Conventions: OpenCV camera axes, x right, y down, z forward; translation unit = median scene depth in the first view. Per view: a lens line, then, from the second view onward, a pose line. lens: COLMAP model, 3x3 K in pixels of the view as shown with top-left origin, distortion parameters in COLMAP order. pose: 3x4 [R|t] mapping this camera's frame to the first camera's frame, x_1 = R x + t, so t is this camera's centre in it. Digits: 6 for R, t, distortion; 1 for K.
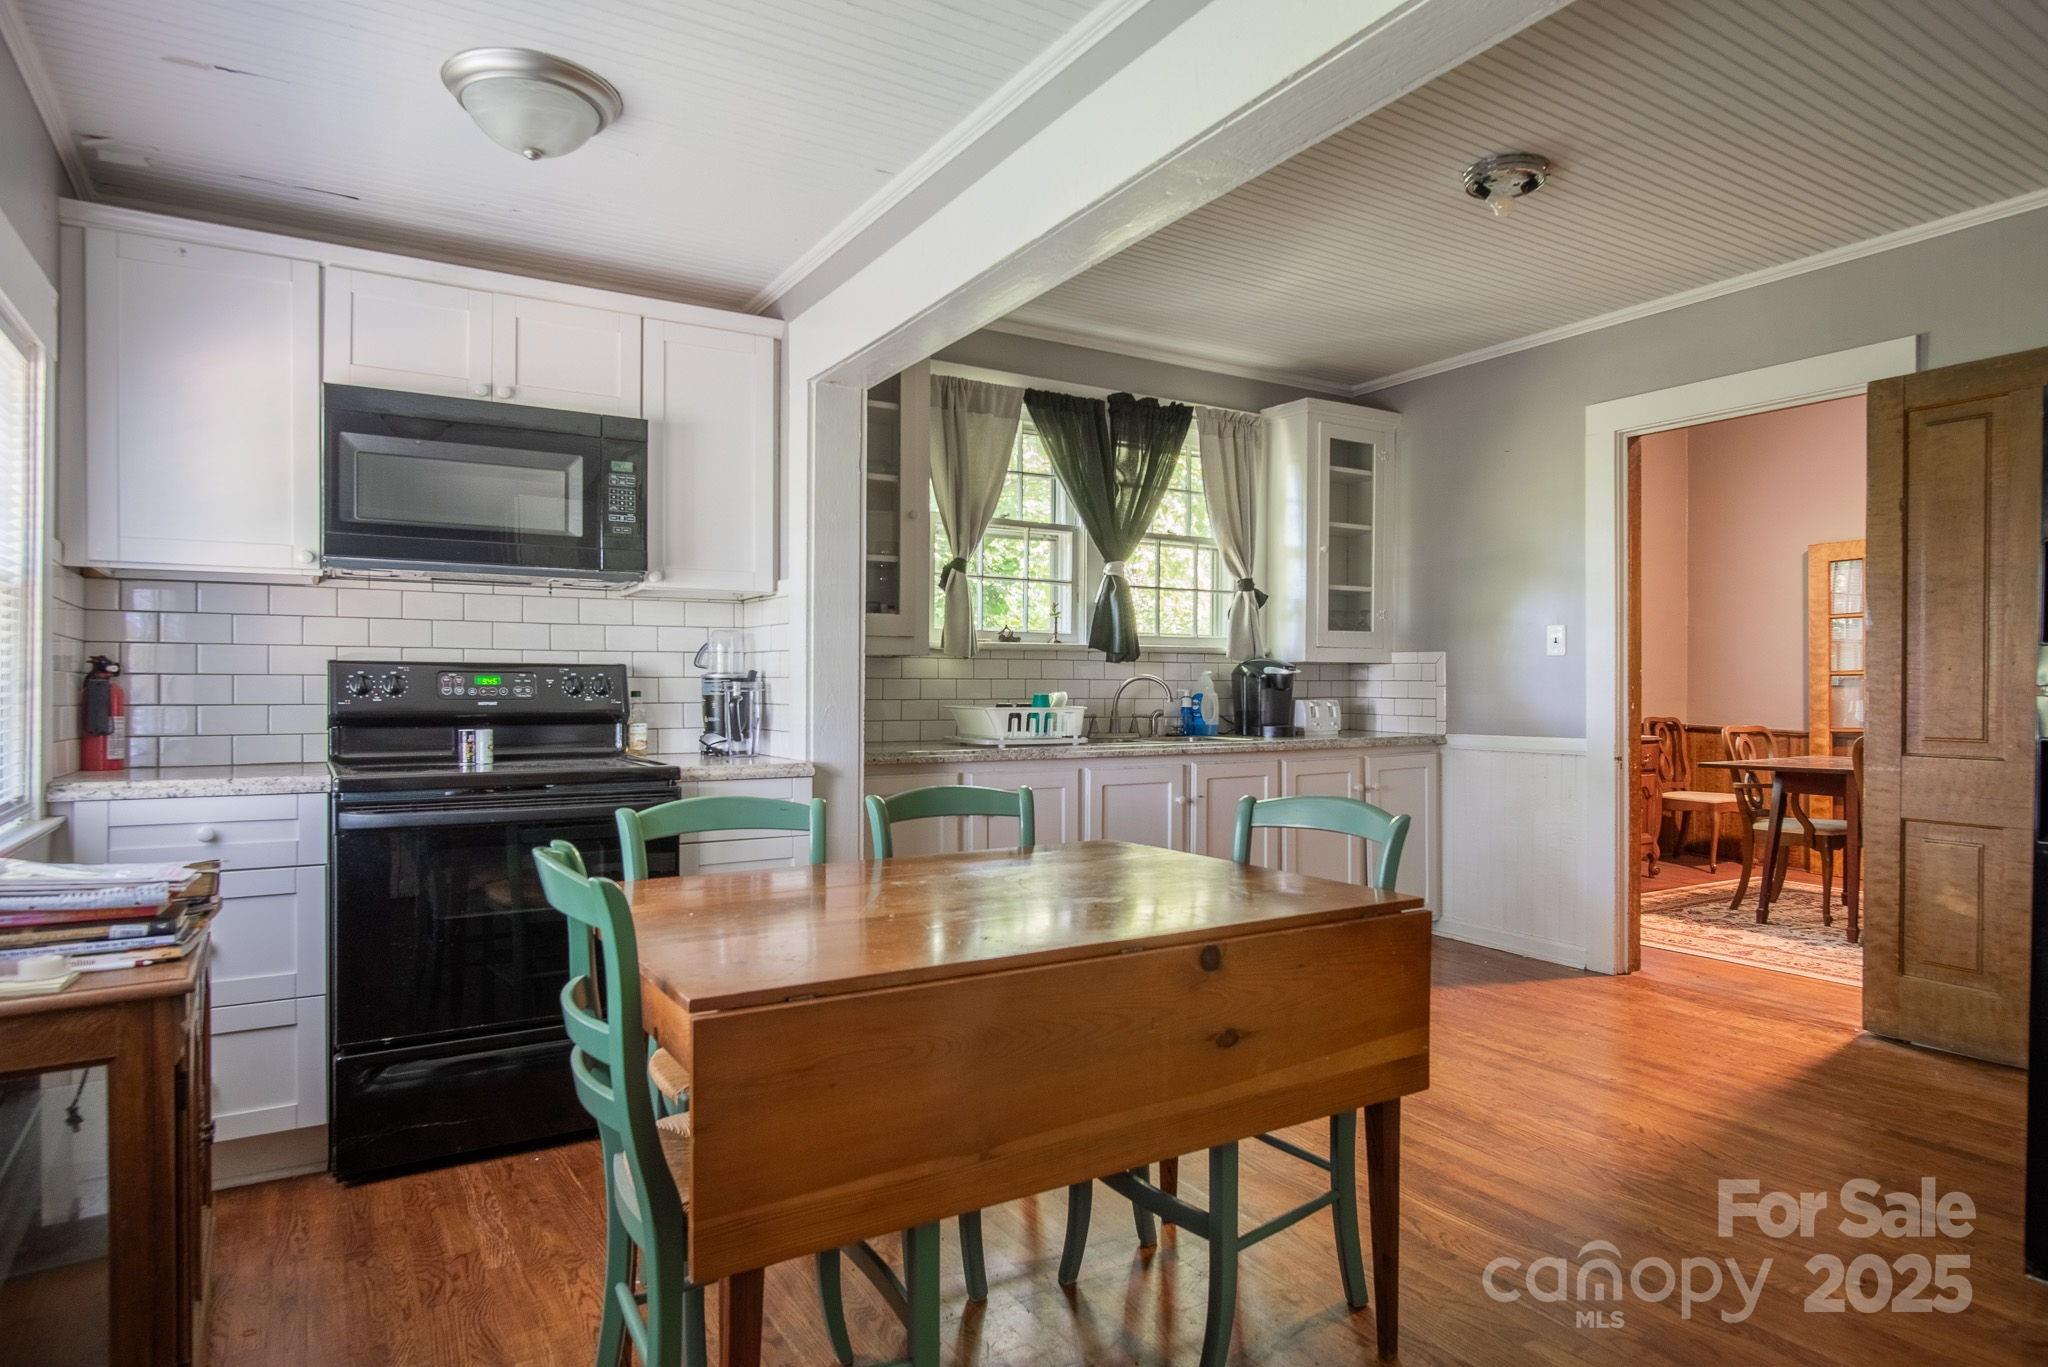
lens RADIAL K [[1166.1, 0, 1032.0], [0, 1166.1, 676.3], [0, 0, 1]] dist [-0.002040, 0.000133]
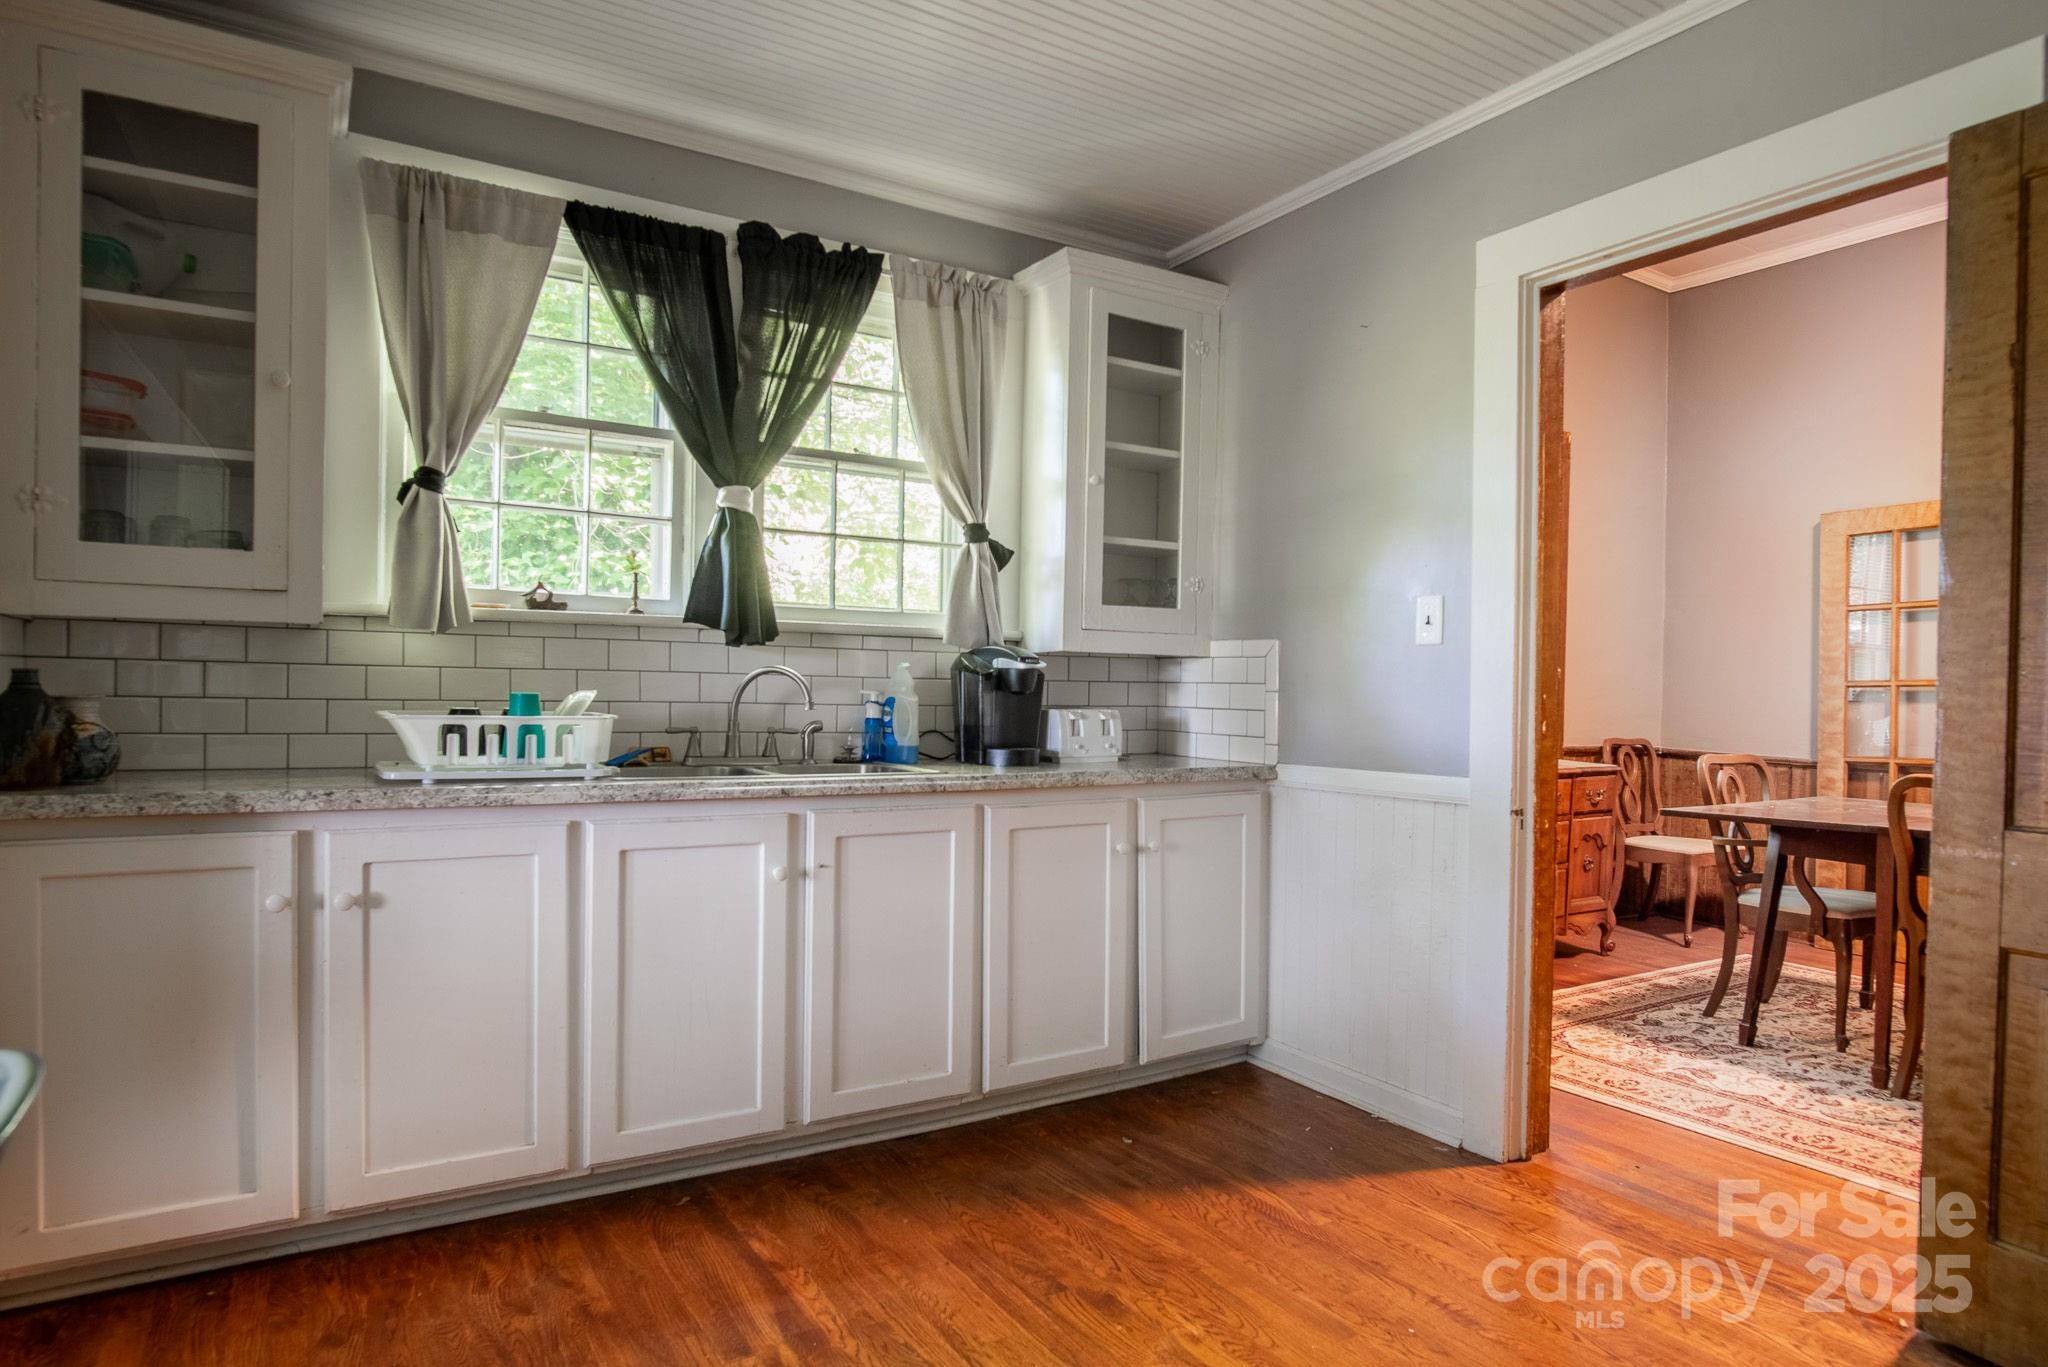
lens RADIAL K [[1179.5, 0, 1018.7], [0, 1179.5, 691.8], [0, 0, 1]] dist [-0.025528, 0.004631]
pose [[0.999875, 0.013909, -0.007544, 0.220293], [-0.013846, 0.999869, 0.008385, 0.005212], [0.007659, -0.008280, 0.999936, 0.343312]]
